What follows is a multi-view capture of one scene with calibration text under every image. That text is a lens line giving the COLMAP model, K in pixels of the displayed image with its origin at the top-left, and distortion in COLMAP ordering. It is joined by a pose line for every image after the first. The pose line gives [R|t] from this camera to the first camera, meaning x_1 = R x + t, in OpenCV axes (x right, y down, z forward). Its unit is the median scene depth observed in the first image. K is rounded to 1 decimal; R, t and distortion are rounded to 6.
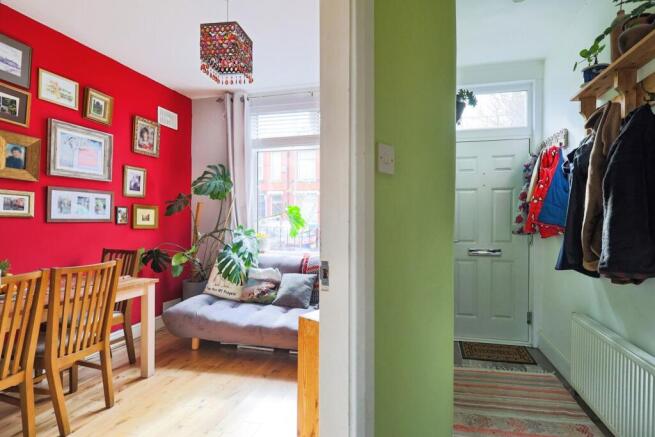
lens RADIAL K [[322.3, 0, 355.9], [0, 322.3, 212.6], [0, 0, 1]] dist [0.000187, 0.000370]
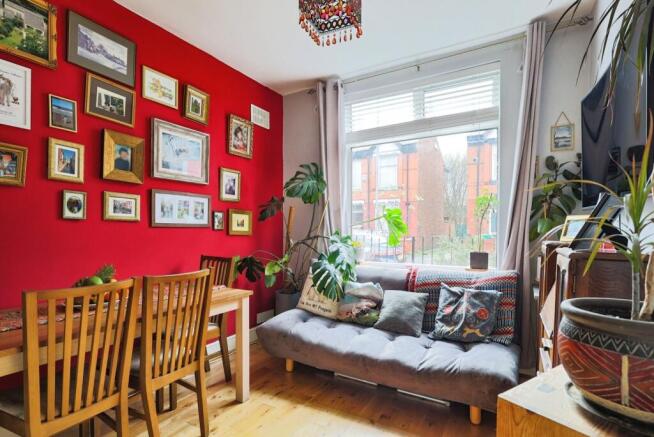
lens RADIAL K [[318.3, 0, 327.0], [0, 318.3, 218.5], [0, 0, 1]] dist [-0.001747, -0.001032]
pose [[0.949428, -0.016287, -0.313561, -0.127740], [0.010541, 0.999744, -0.020010, 0.024972], [0.313807, 0.015693, 0.949357, 0.209115]]
